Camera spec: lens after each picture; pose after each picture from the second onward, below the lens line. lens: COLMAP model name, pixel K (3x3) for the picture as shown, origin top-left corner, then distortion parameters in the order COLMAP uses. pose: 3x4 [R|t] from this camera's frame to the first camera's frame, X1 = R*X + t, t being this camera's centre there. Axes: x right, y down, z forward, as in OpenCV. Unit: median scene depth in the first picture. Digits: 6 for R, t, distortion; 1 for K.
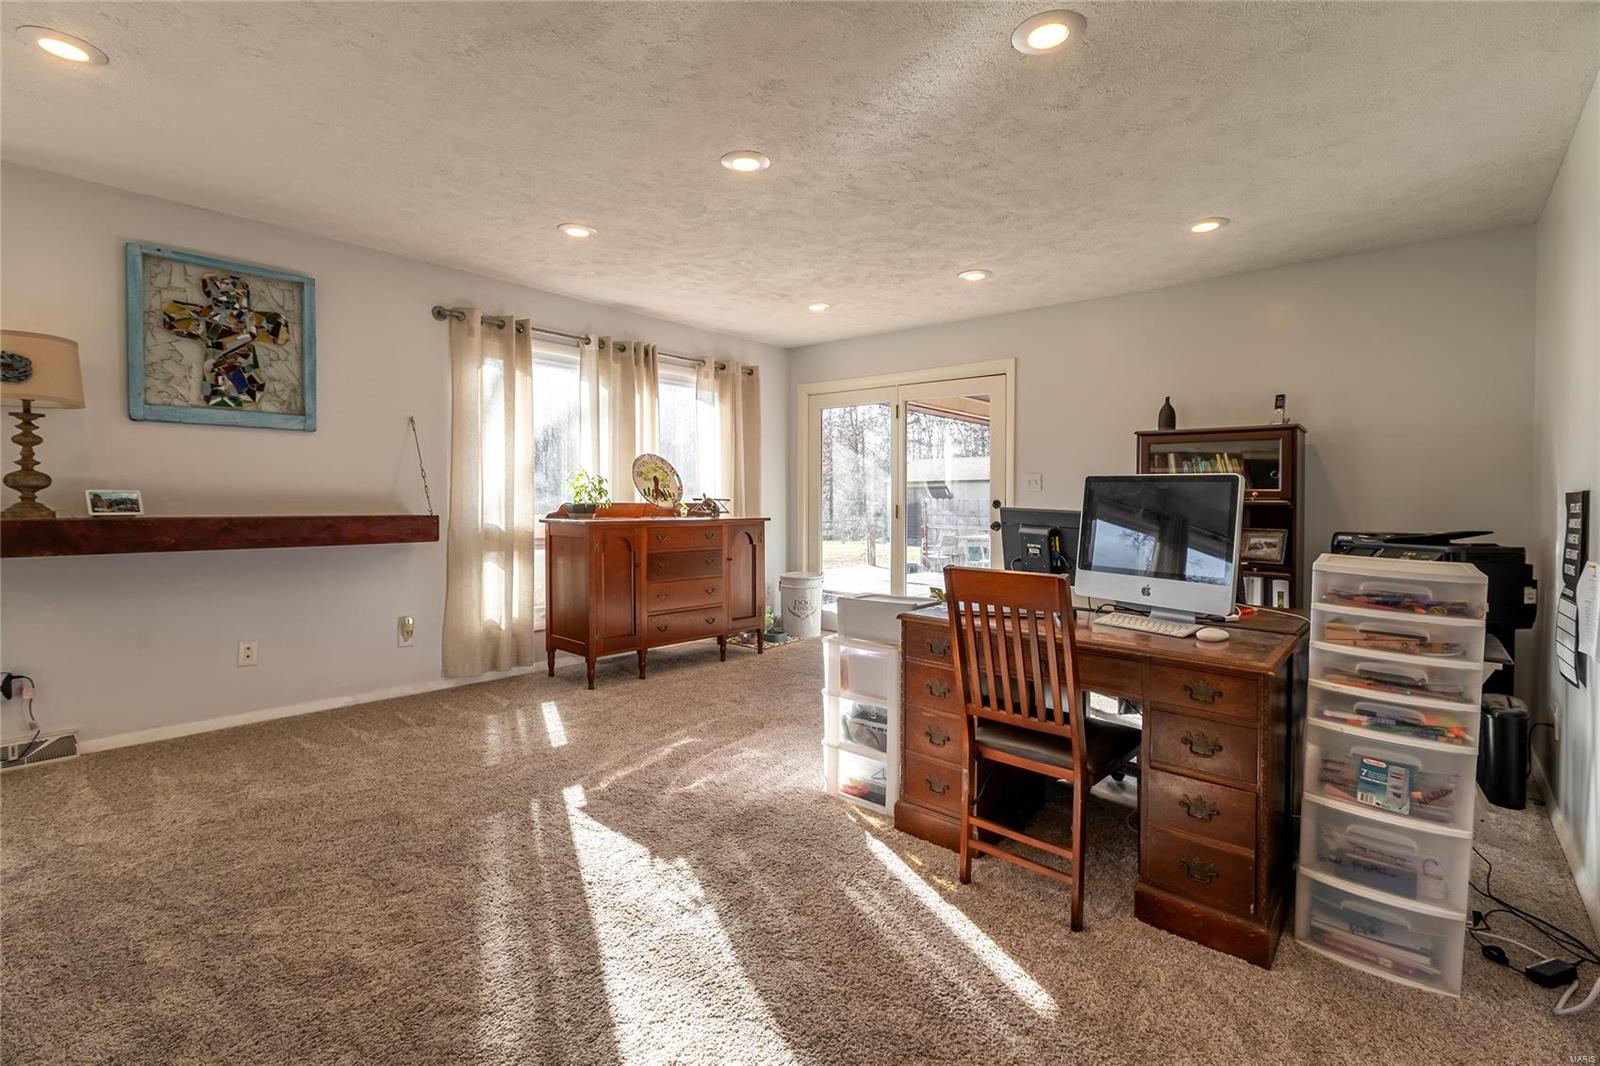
lens RADIAL K [[669.3, 0, 797.1], [0, 669.3, 501.1], [0, 0, 1]] dist [-0.000076, 0.000206]
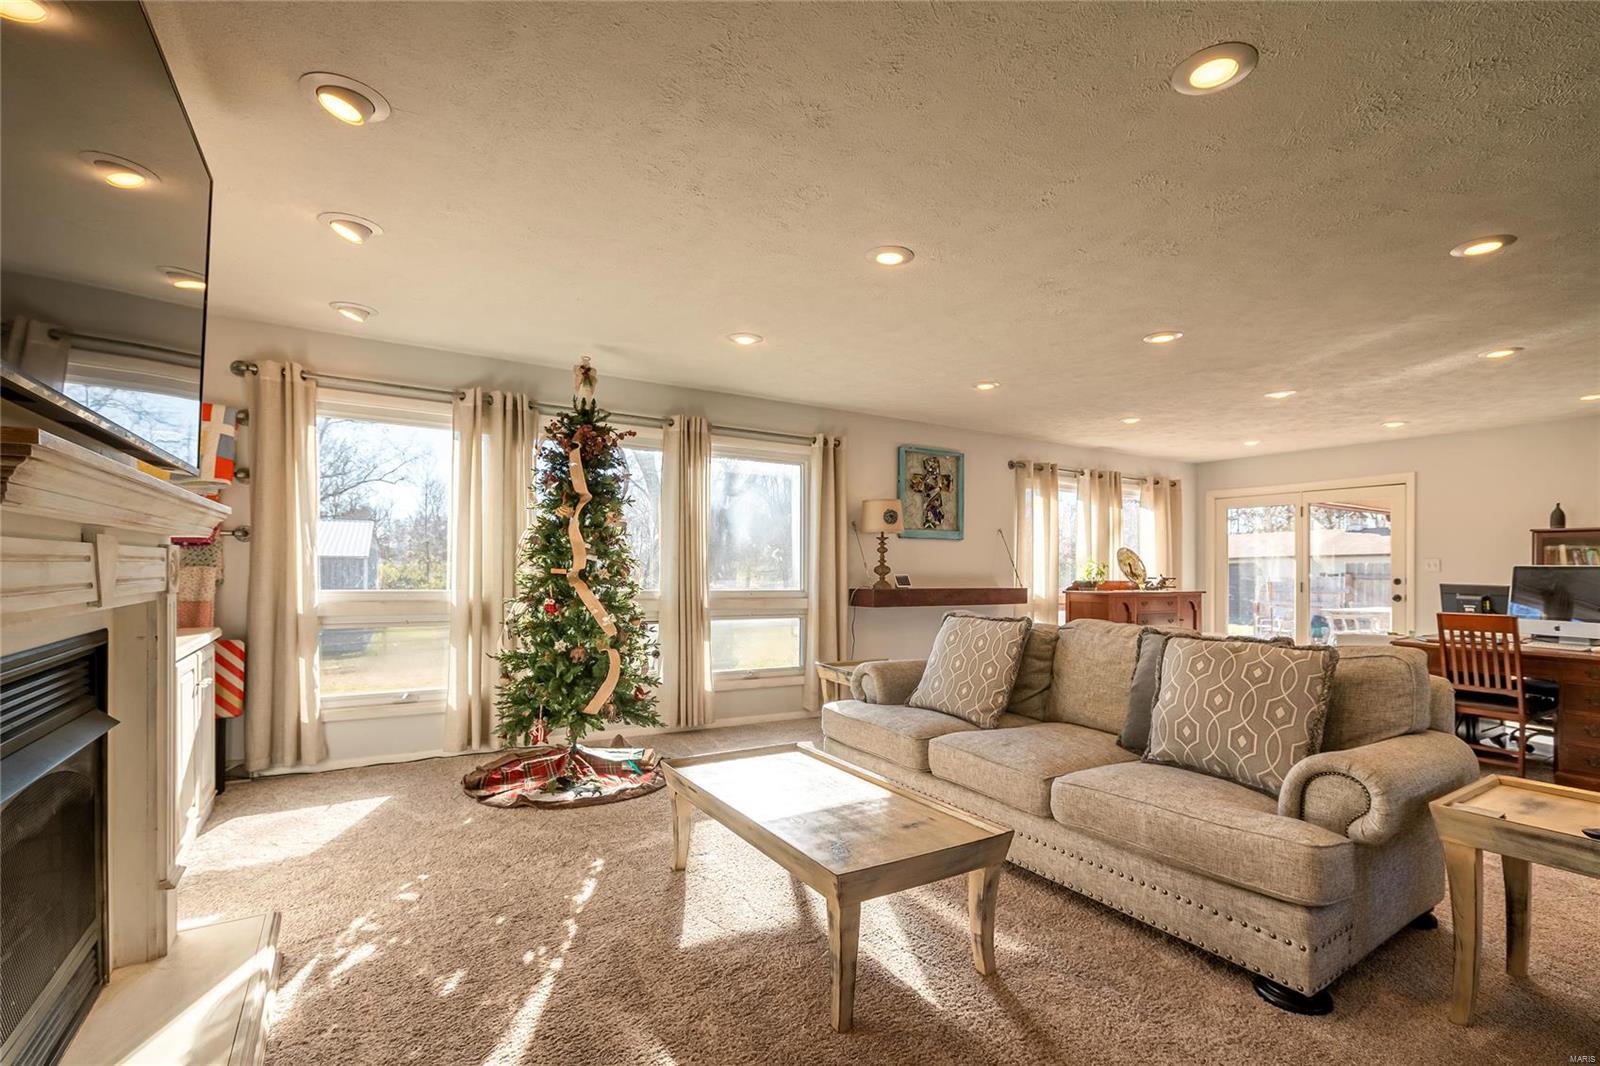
lens RADIAL K [[739.2, 0, 803.6], [0, 739.2, 572.6], [0, 0, 1]] dist [-0.000169, -0.000119]
pose [[0.965100, -0.002129, -0.261873, -0.609825], [0.000369, 0.999977, -0.006769, -0.005366], [0.261881, 0.006436, 0.965079, -0.971885]]
